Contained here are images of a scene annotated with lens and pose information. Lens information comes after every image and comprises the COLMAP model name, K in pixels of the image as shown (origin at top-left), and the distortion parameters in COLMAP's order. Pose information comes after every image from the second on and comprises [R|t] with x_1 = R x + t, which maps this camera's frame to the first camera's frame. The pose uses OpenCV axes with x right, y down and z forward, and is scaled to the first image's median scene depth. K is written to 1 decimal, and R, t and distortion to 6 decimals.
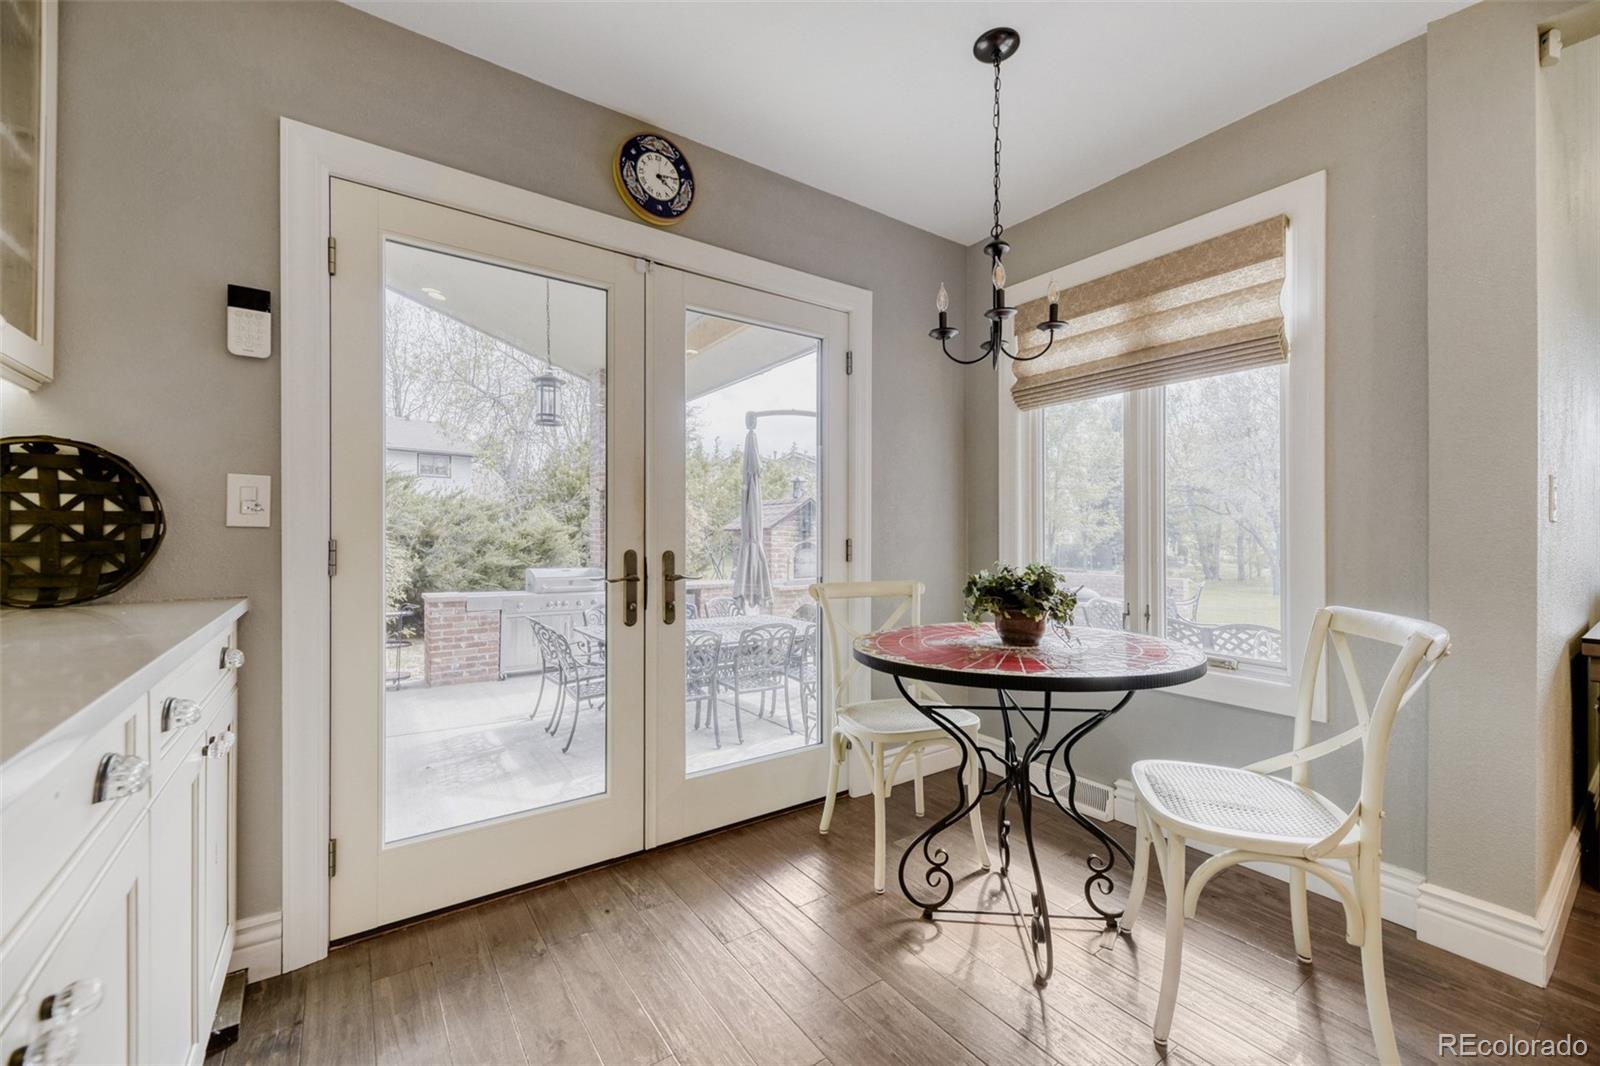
lens RADIAL K [[644.4, 0, 795.9], [0, 644.4, 531.0], [0, 0, 1]] dist [0.004166, -0.002195]
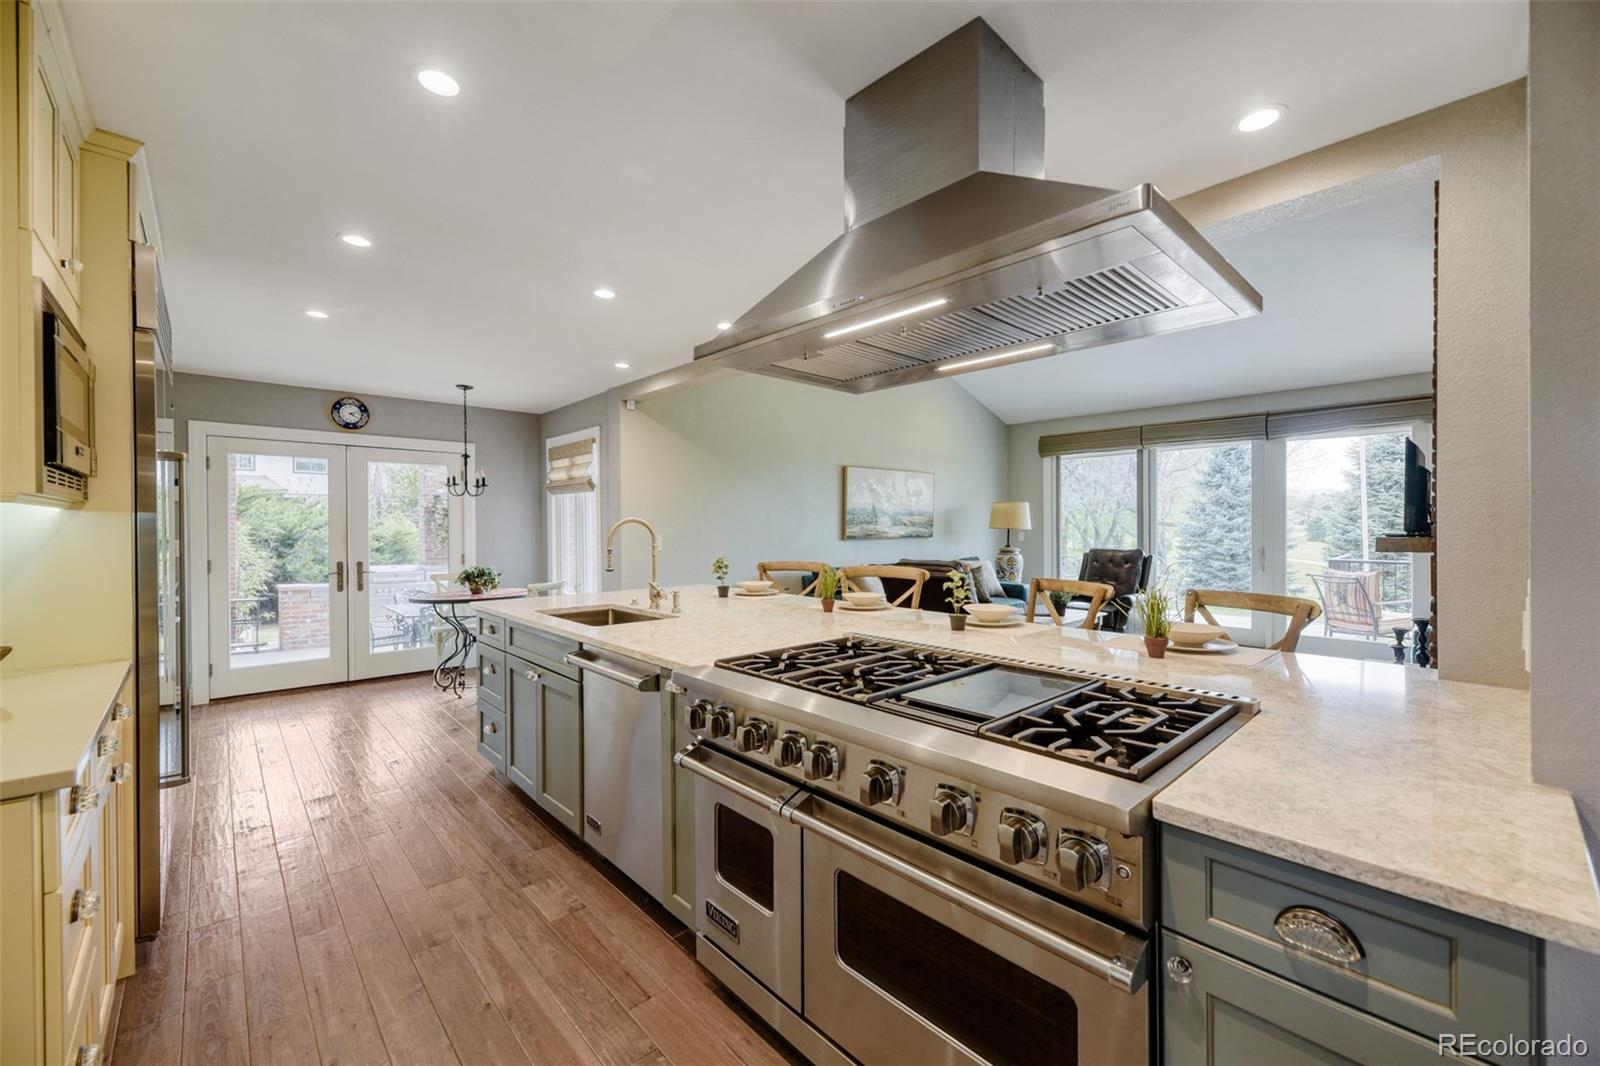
lens RADIAL K [[644.4, 0, 808.5], [0, 644.4, 531.1], [0, 0, 1]] dist [0.004166, -0.002195]
pose [[0.990765, -0.001749, 0.135575, 1.197334], [-0.000107, 0.999906, 0.013682, -0.122427], [-0.135587, -0.013571, 0.990673, -1.719846]]
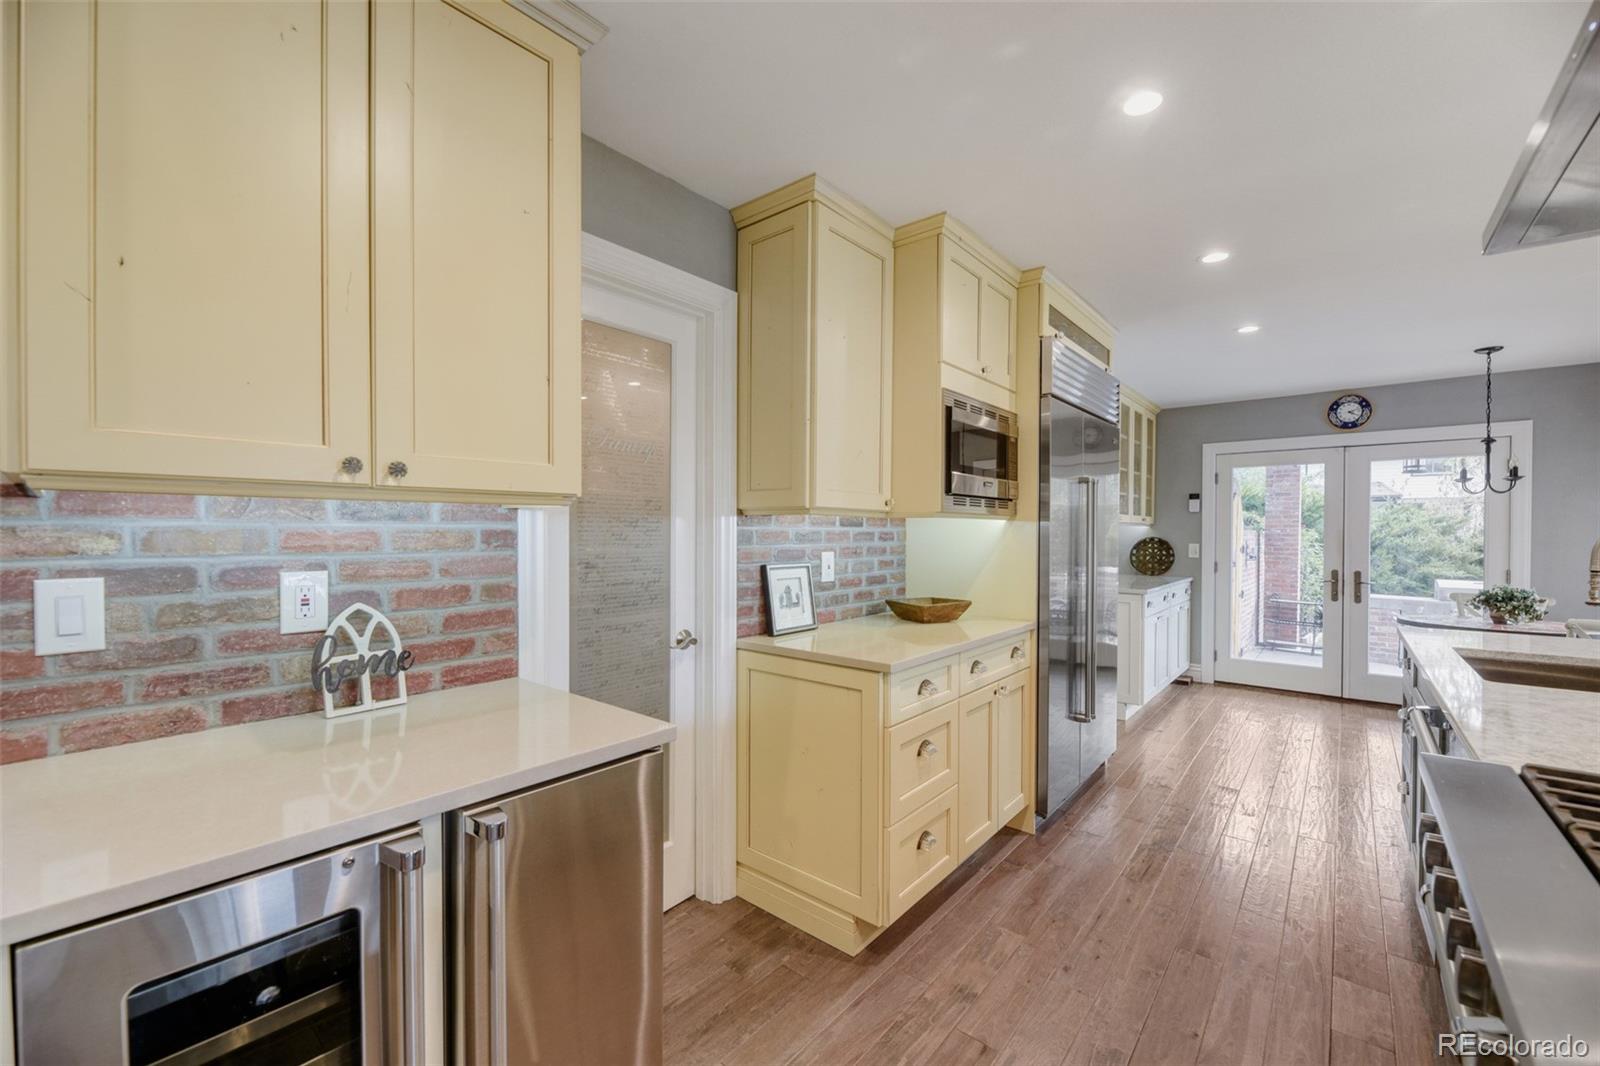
lens RADIAL K [[644.4, 0, 801.1], [0, 644.4, 544.9], [0, 0, 1]] dist [0.004166, -0.002195]
pose [[0.256408, 0.019354, -0.966375, 1.531286], [0.003314, 0.999776, 0.020902, -0.118633], [0.966563, -0.008562, 0.256286, -1.513301]]
